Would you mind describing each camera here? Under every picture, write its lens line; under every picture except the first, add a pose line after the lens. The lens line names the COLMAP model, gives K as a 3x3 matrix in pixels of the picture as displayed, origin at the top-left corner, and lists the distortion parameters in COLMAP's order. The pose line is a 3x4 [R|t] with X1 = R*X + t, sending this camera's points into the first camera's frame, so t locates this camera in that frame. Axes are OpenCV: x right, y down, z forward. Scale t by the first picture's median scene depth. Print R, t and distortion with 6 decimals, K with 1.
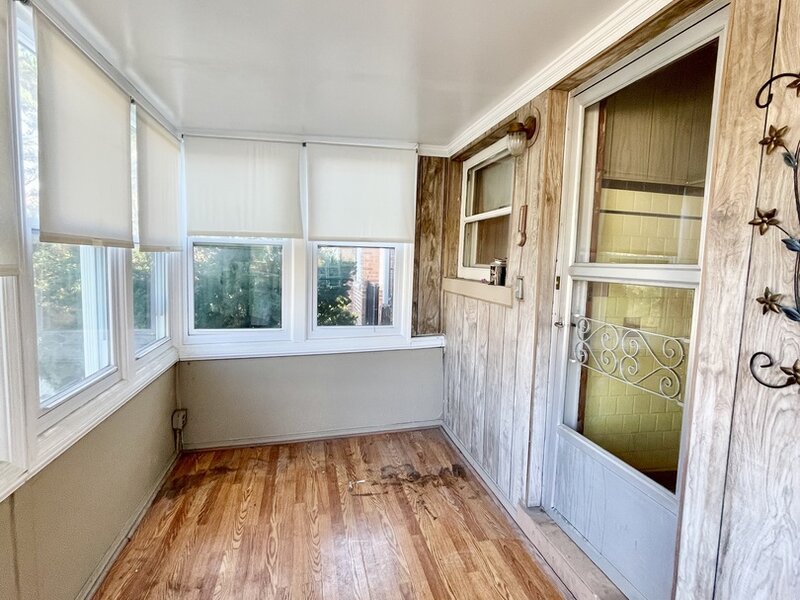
lens RADIAL K [[425.8, 0, 402.1], [0, 425.8, 298.3], [0, 0, 1]] dist [0.001478, -0.000226]
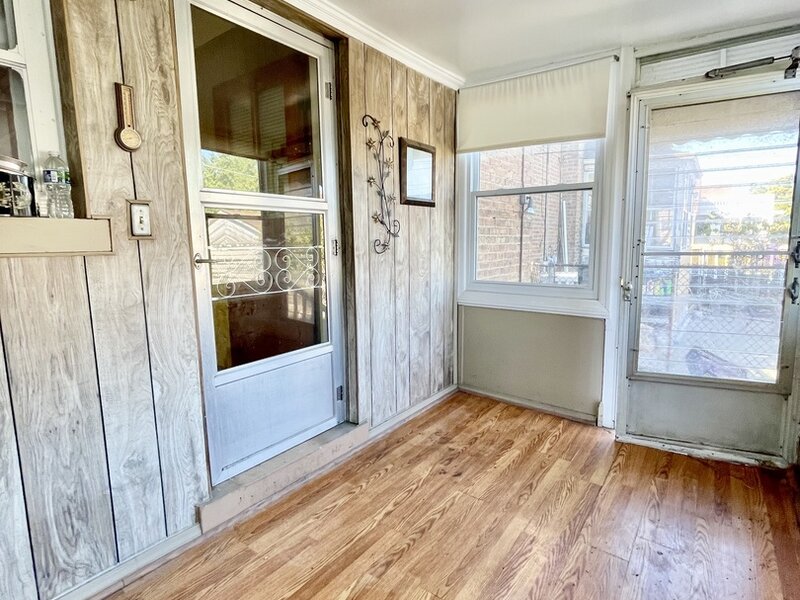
lens RADIAL K [[425.8, 0, 401.4], [0, 425.8, 299.0], [0, 0, 1]] dist [0.001478, -0.000226]
pose [[-0.648190, -0.119866, 0.751985, -0.559841], [0.063907, 0.975486, 0.210578, -0.019982], [-0.758792, 0.184552, -0.624640, 1.318123]]
